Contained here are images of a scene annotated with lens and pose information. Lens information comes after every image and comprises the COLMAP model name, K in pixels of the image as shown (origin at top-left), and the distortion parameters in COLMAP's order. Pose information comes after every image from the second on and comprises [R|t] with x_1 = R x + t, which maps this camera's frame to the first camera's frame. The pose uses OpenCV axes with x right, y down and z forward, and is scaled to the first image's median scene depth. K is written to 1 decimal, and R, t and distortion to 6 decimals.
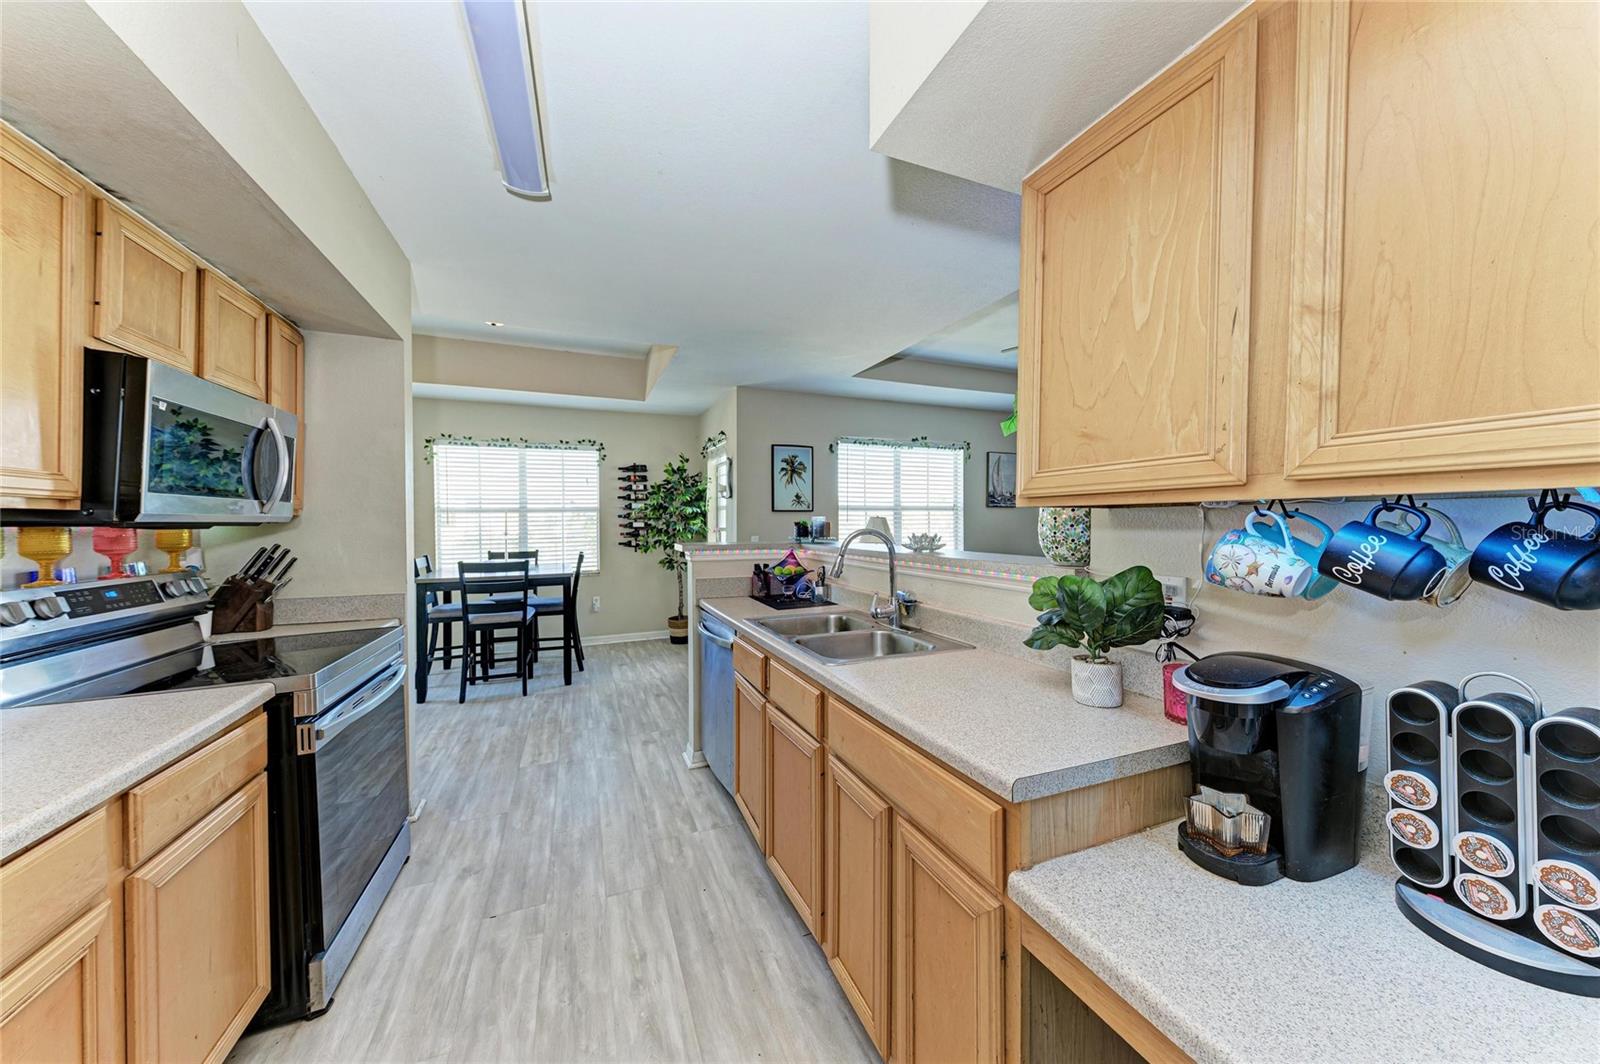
lens RADIAL K [[568.6, 0, 816.2], [0, 568.6, 520.0], [0, 0, 1]] dist [0.009916, -0.000053]
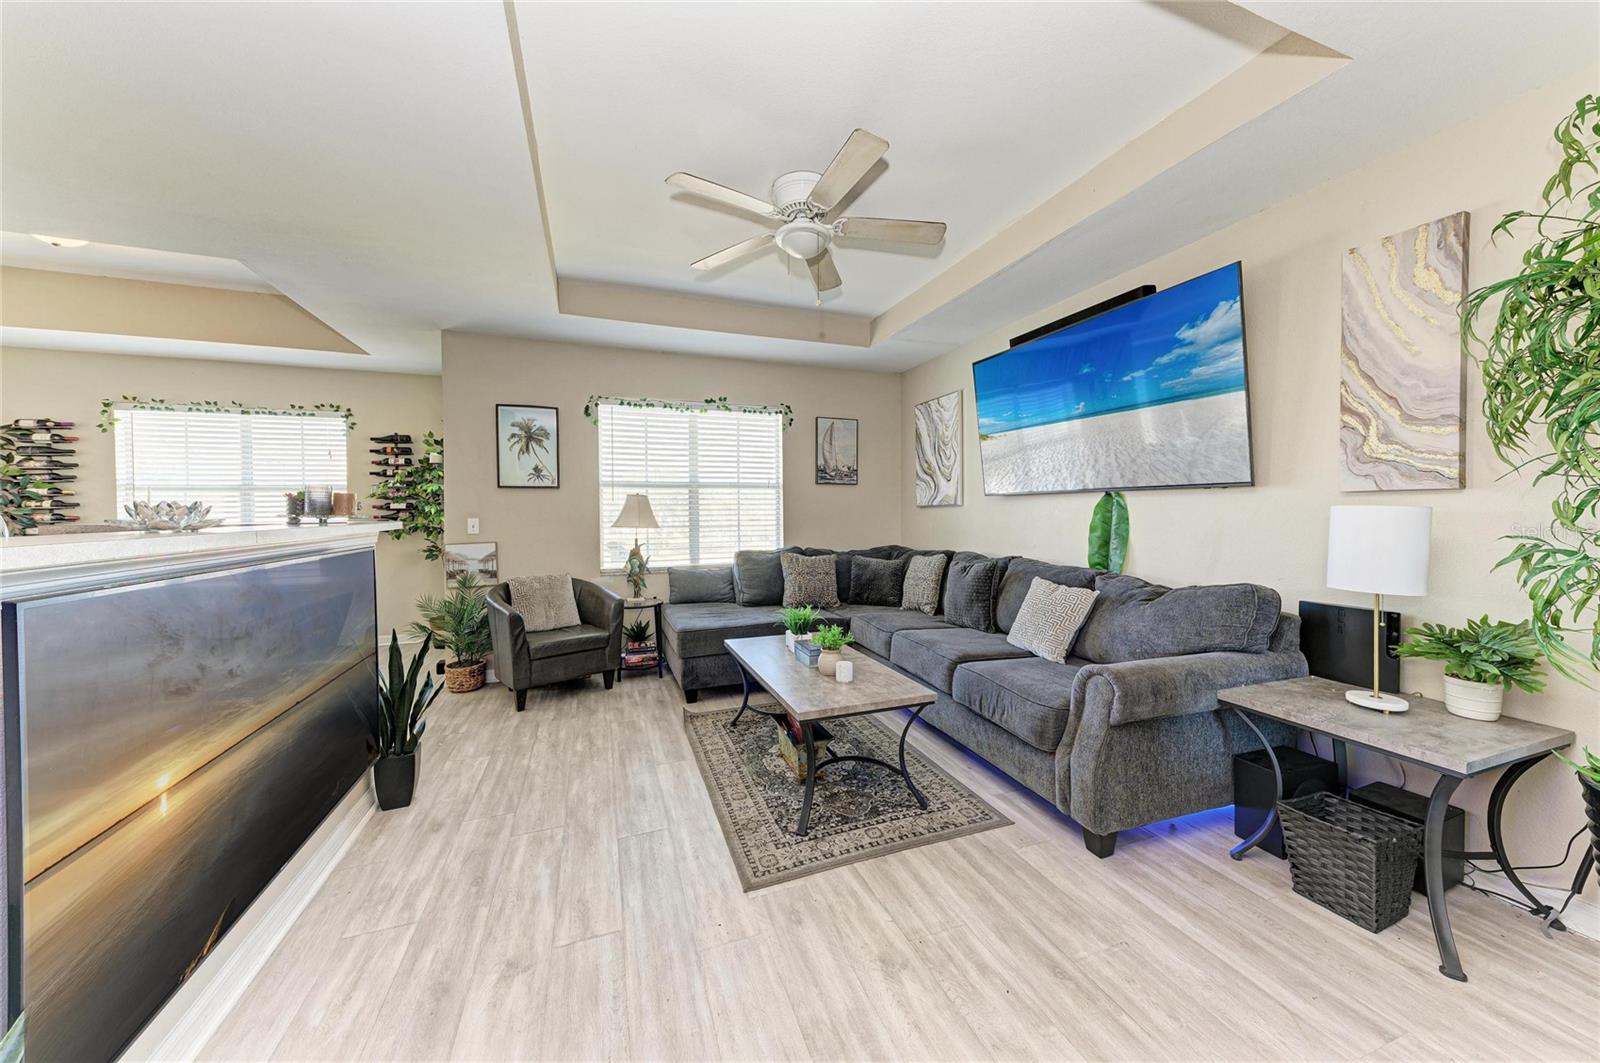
lens RADIAL K [[577.1, 0, 808.8], [0, 577.1, 525.2], [0, 0, 1]] dist [0.028212, -0.000233]
pose [[0.998739, -0.001458, -0.050179, 0.375837], [0.002989, 0.999532, 0.030436, 0.013489], [0.050111, -0.030548, 0.998276, 0.178234]]
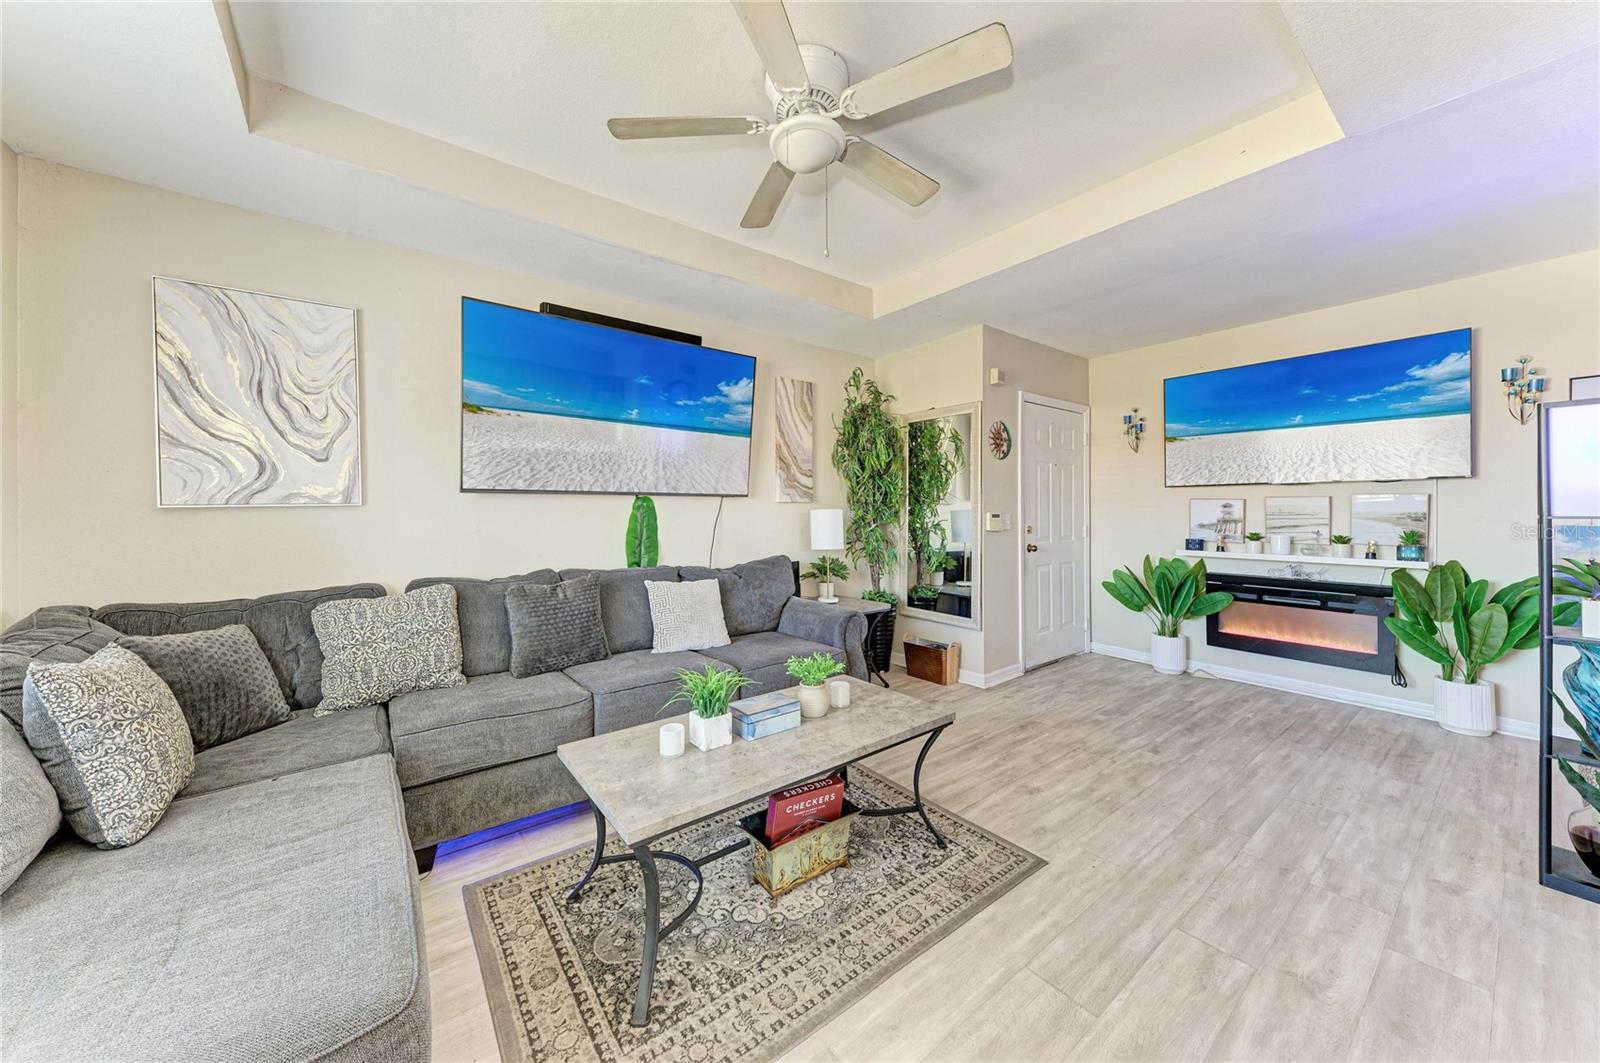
lens RADIAL K [[551.1, 0, 801.2], [0, 551.1, 515.4], [0, 0, 1]] dist [0.008872, -0.000173]
pose [[-0.250092, -0.002334, 0.968219, 0.004570], [-0.001069, 0.999997, 0.002134, 0.018722], [-0.968221, -0.000501, -0.250094, 0.775037]]
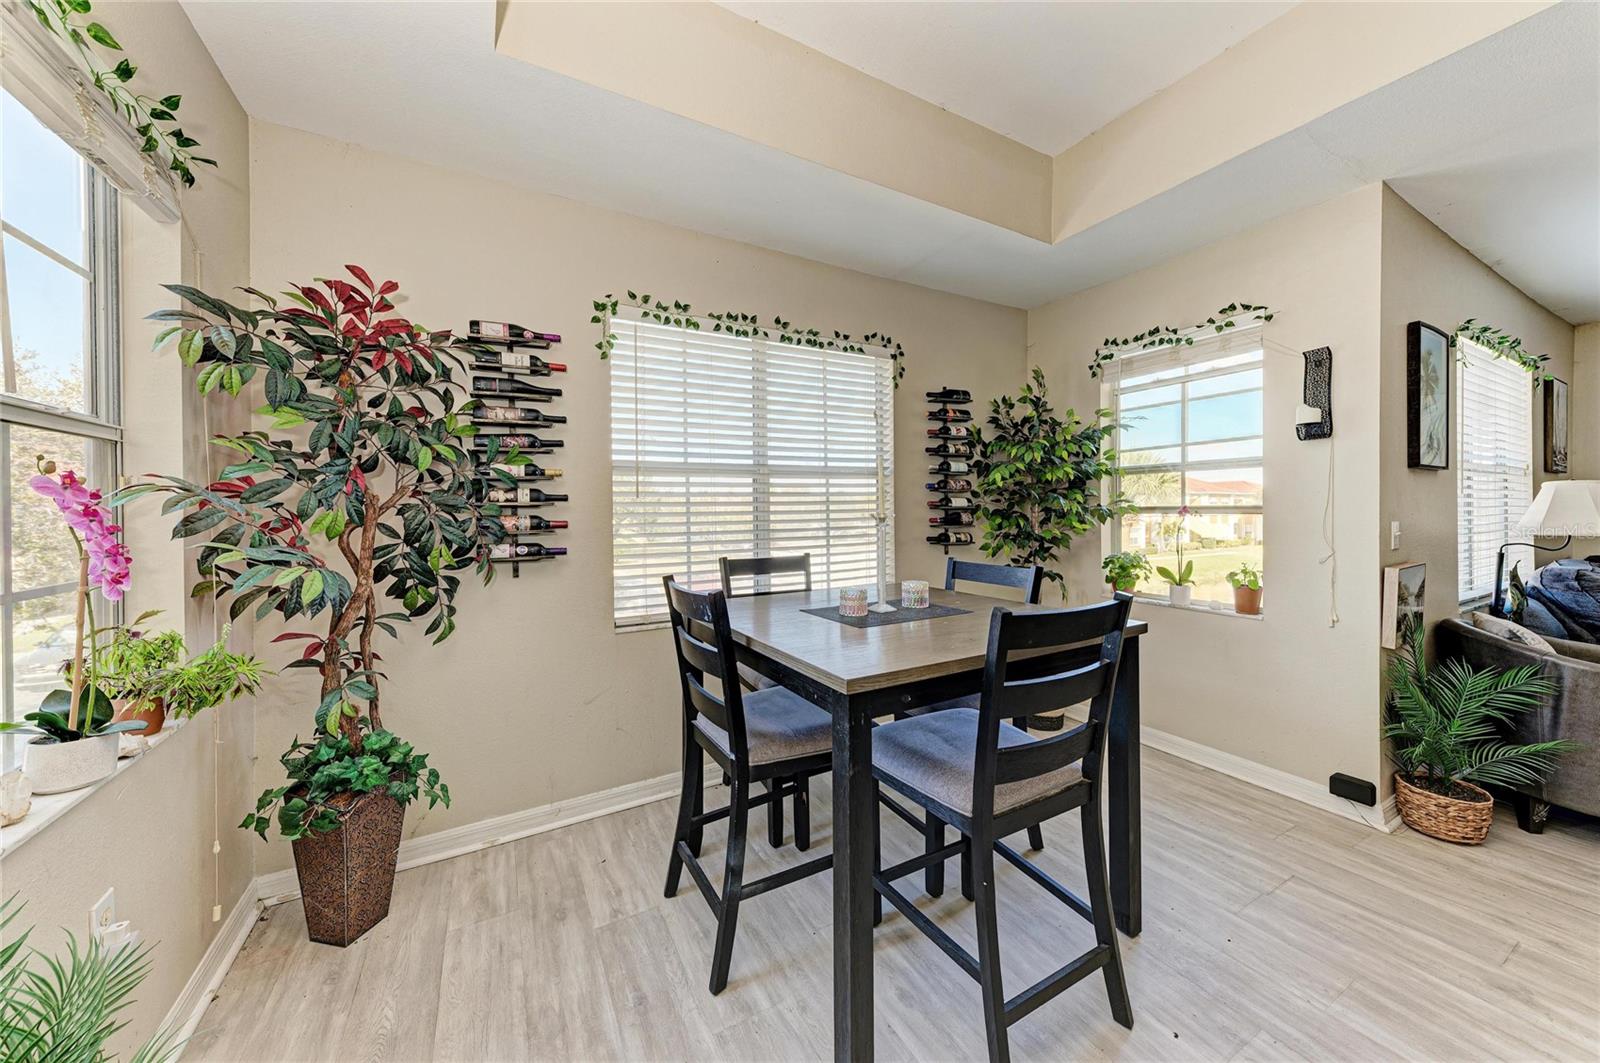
lens RADIAL K [[551.1, 0, 801.2], [0, 551.1, 515.4], [0, 0, 1]] dist [0.008872, -0.000173]
pose [[0.993742, -0.004613, 0.111605, -0.568684], [0.004230, 0.999984, 0.003665, 0.019322], [-0.111620, -0.003170, 0.993746, 0.559599]]
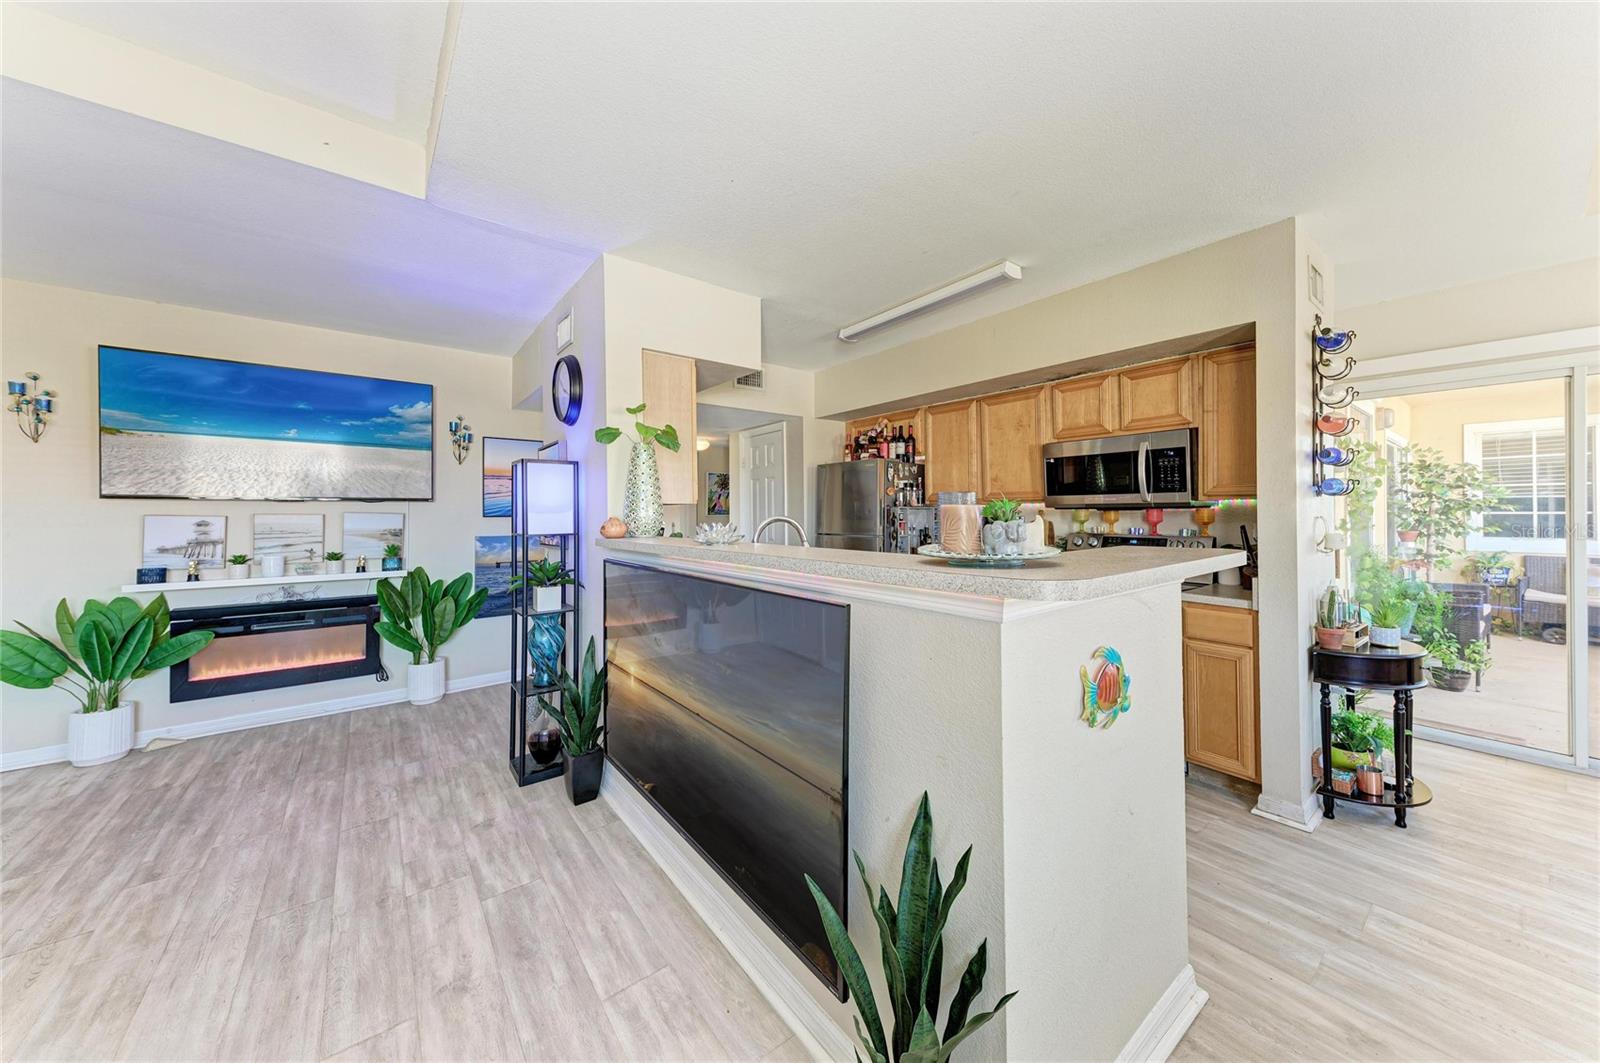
lens RADIAL K [[551.1, 0, 801.2], [0, 551.1, 515.4], [0, 0, 1]] dist [0.008872, -0.000173]
pose [[-0.965391, 0.010621, -0.260591, 0.107056], [0.011114, 0.999938, -0.000419, 0.004722], [0.260571, -0.003301, -0.965449, 0.795510]]
